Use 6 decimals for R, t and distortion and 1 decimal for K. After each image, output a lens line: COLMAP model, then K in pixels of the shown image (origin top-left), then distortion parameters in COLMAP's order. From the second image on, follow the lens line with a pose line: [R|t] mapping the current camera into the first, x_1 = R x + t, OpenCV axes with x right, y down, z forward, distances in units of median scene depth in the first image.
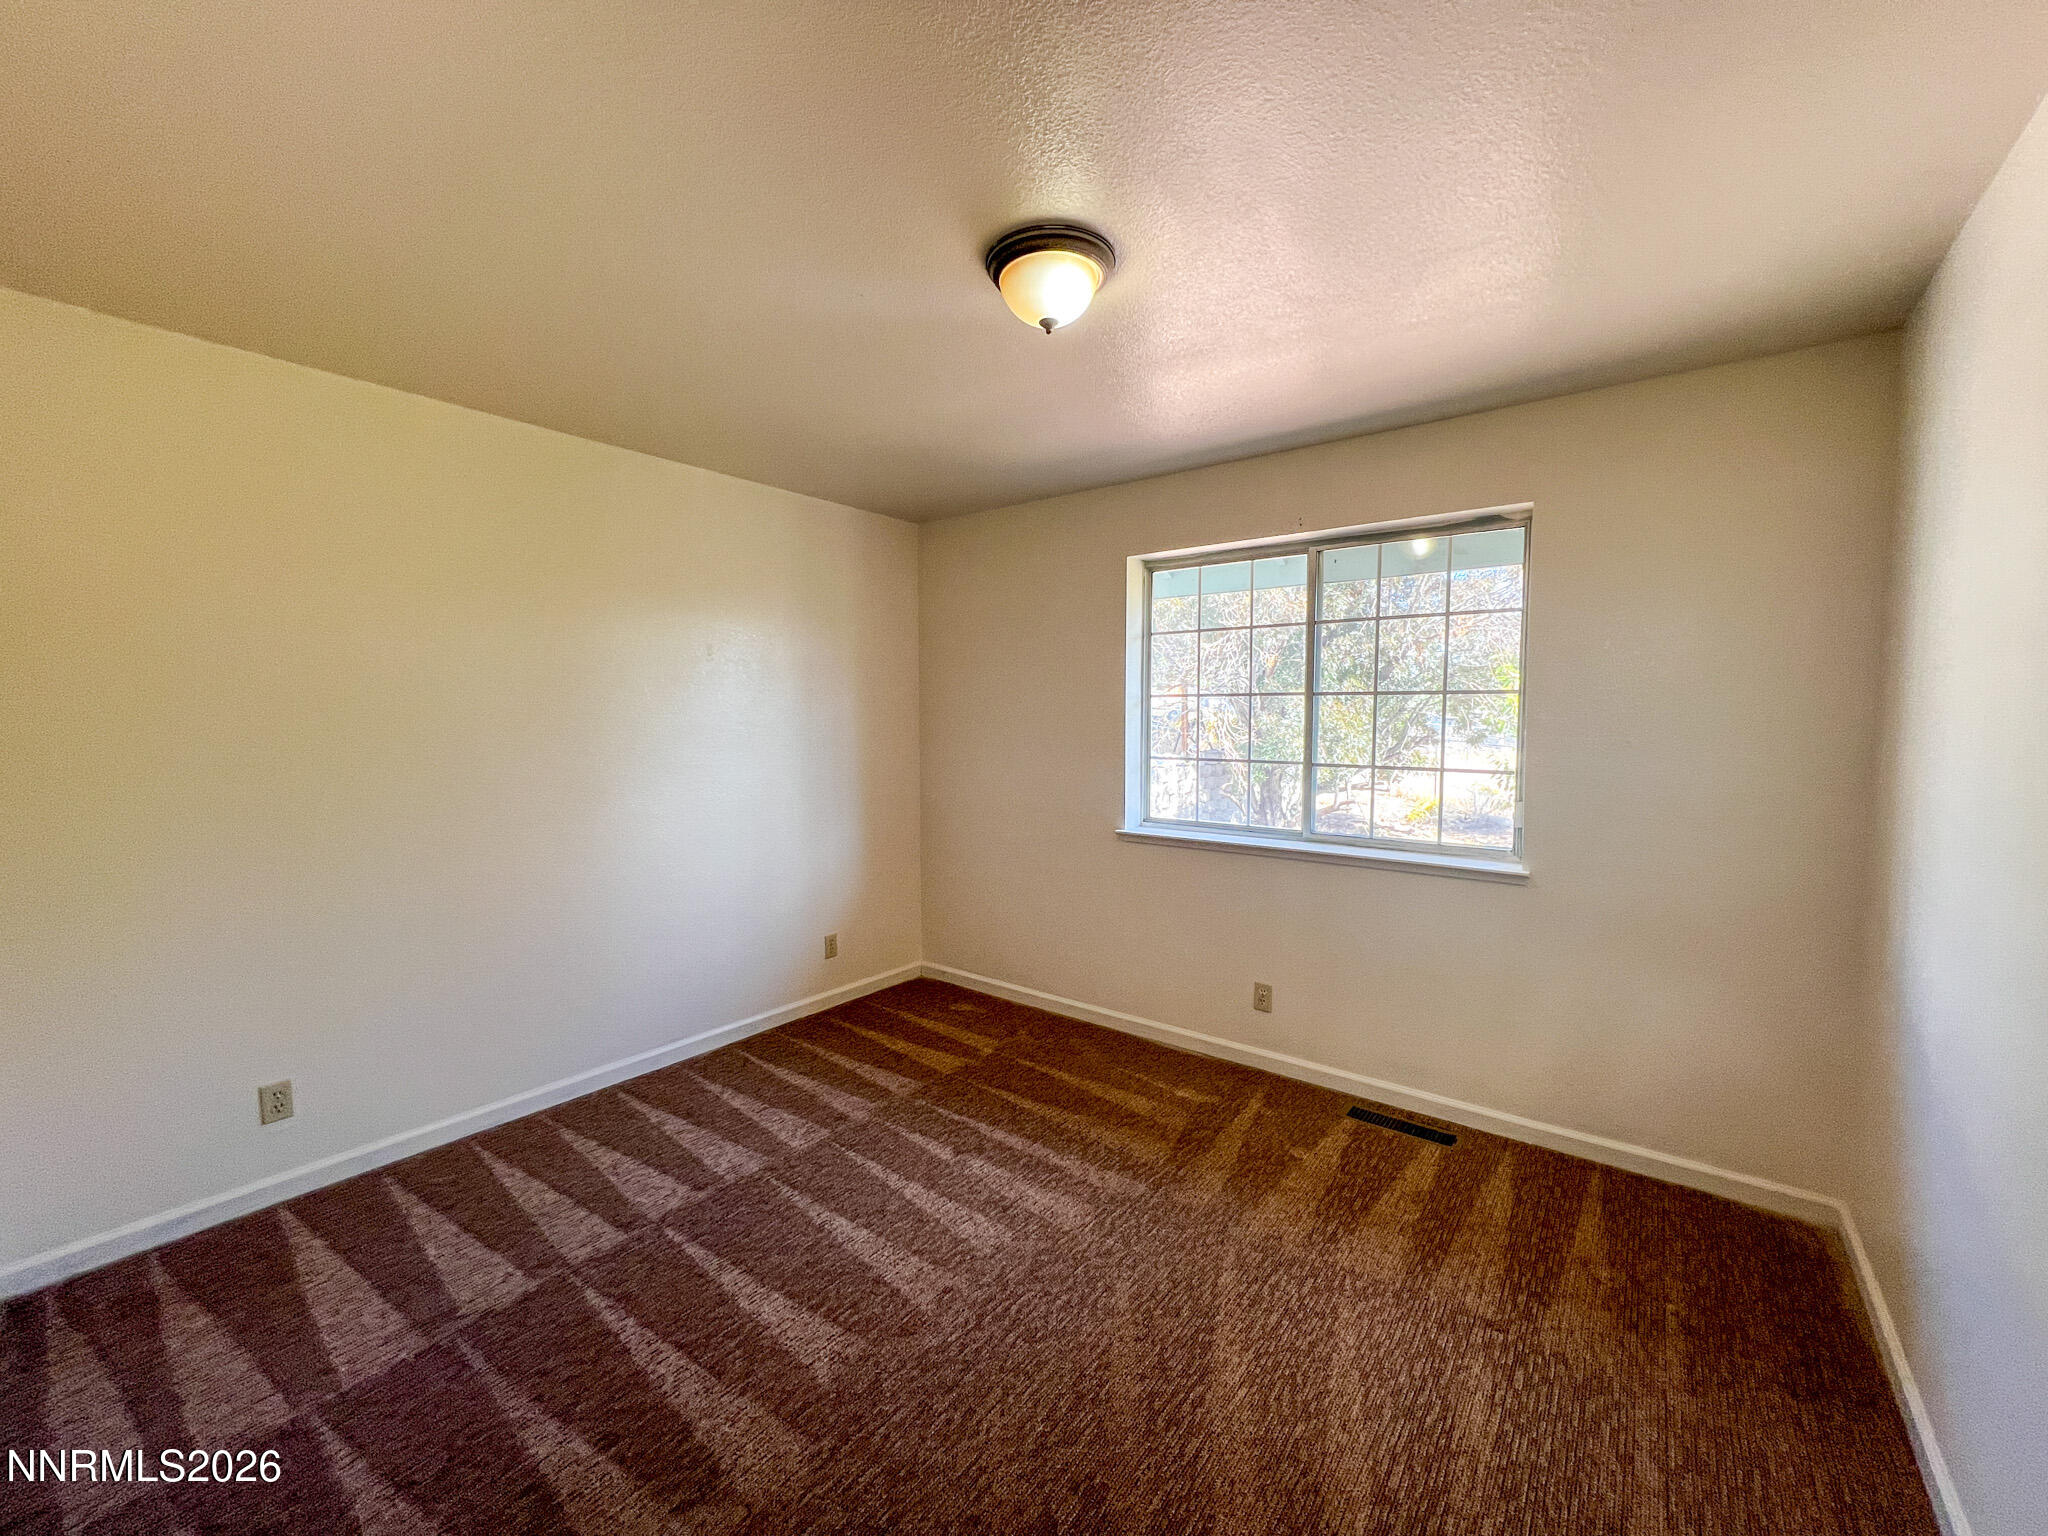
lens RADIAL K [[825.4, 0, 1024.0], [0, 825.4, 768.0], [0, 0, 1]] dist [-0.000389, 0.000123]
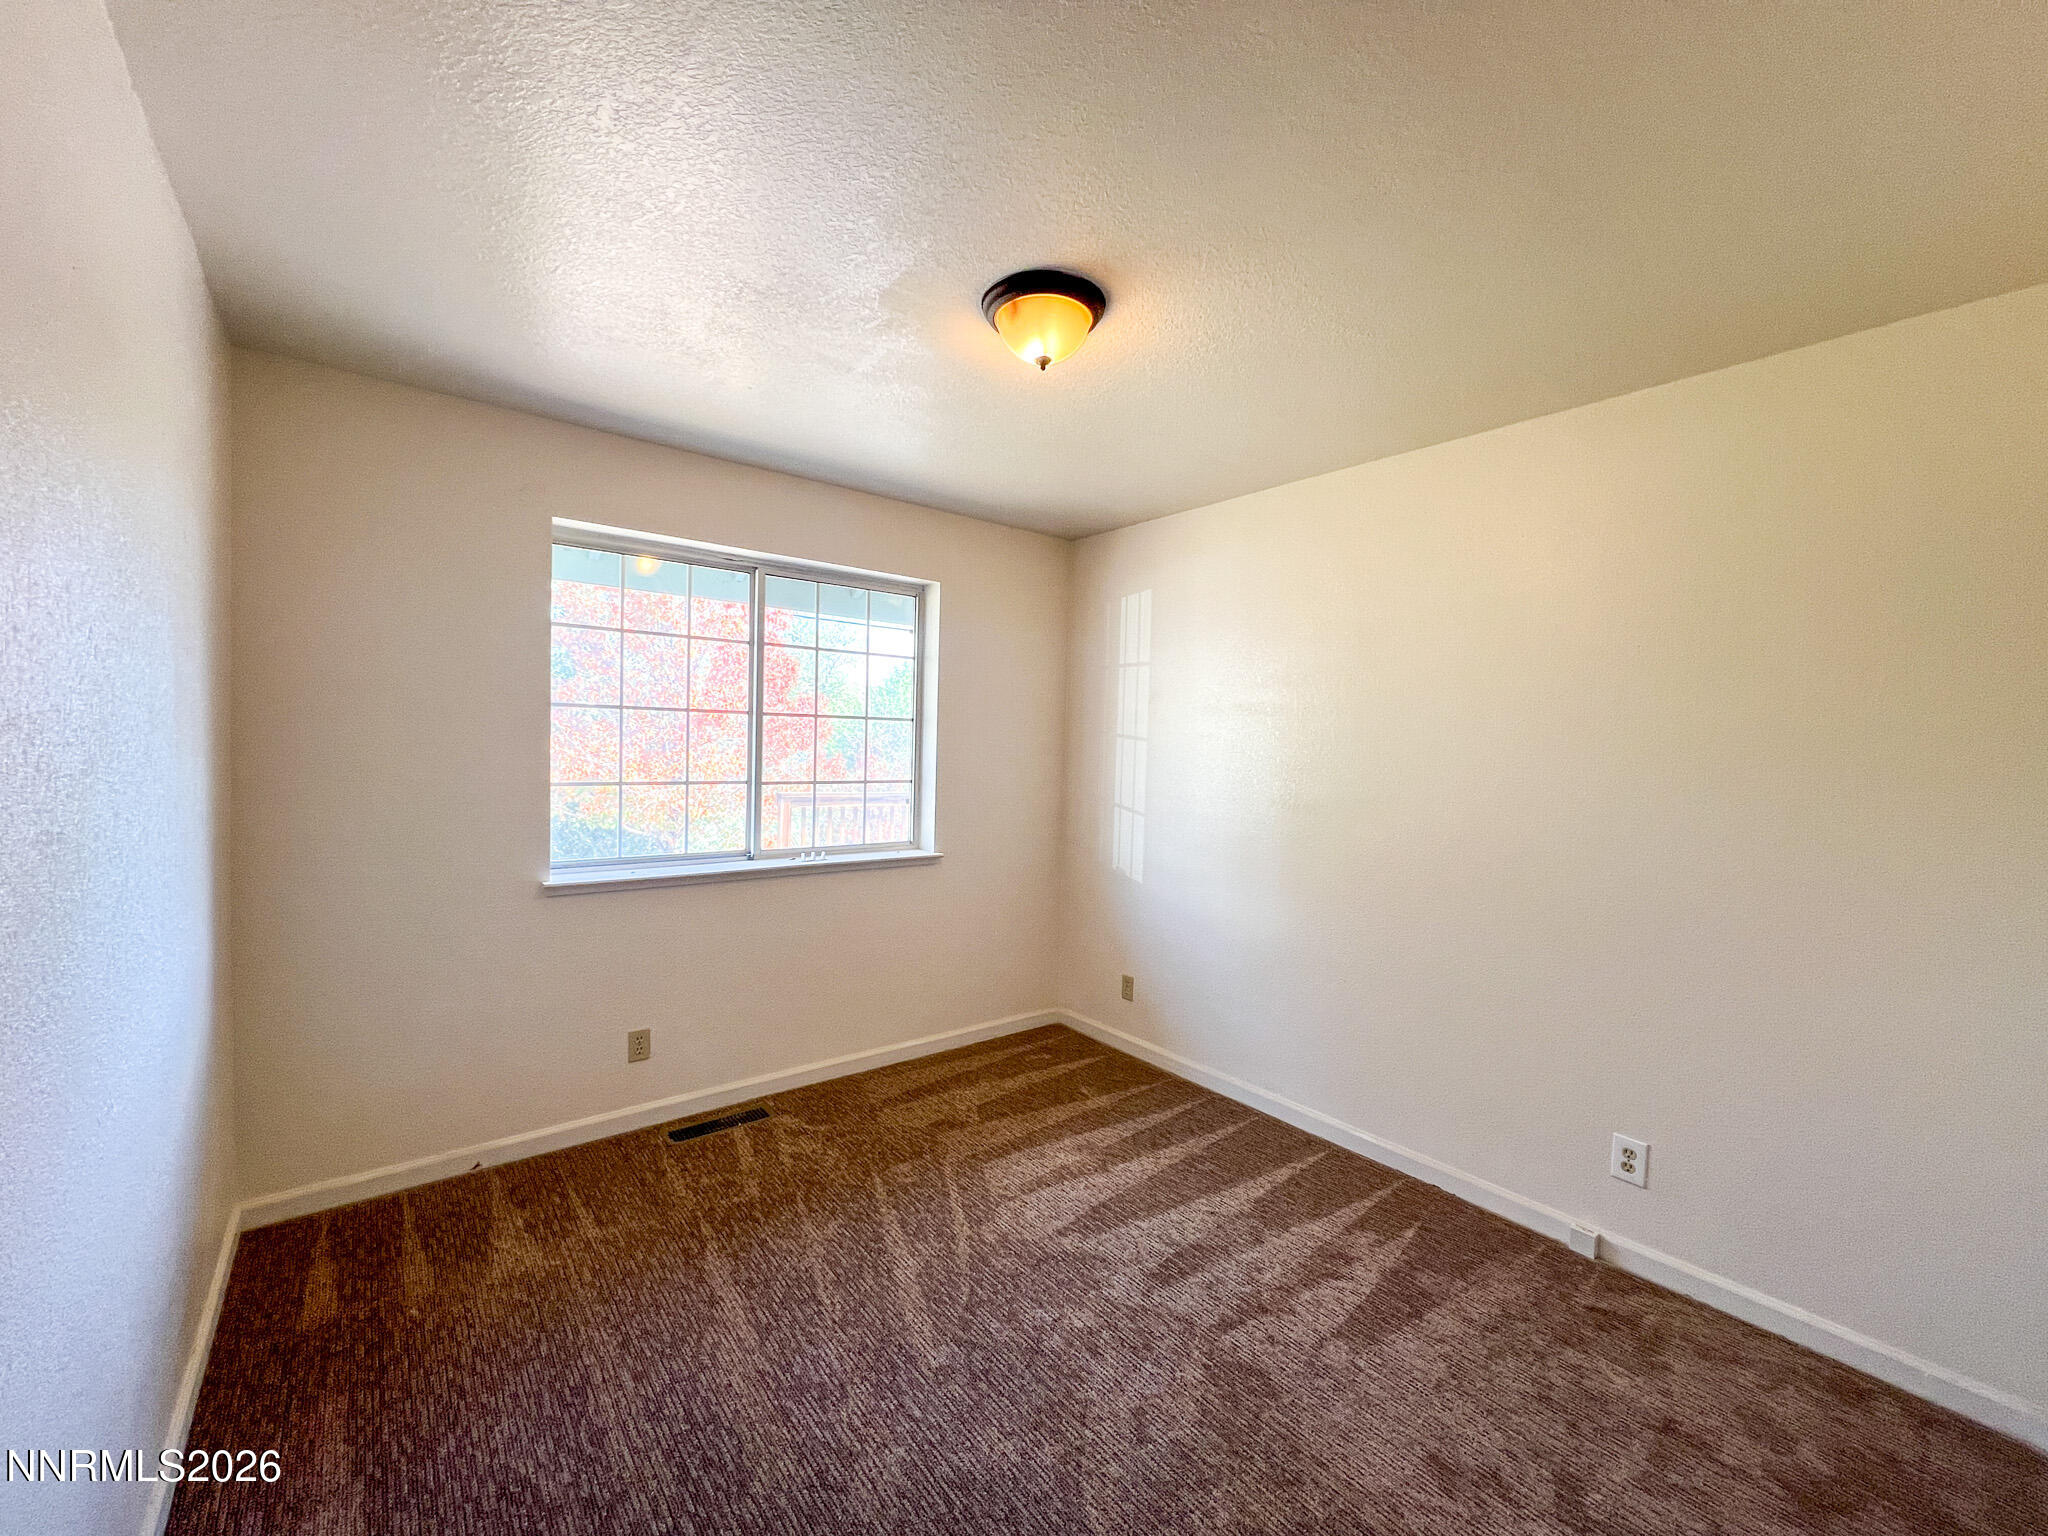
lens RADIAL K [[823.2, 0, 1024.0], [0, 823.2, 768.0], [0, 0, 1]] dist [0.000157, -0.000129]
pose [[0.214917, -0.021435, 0.976397, -0.560449], [0.028491, 0.999471, 0.015670, -0.029929], [-0.976217, 0.024451, 0.215414, 0.457898]]
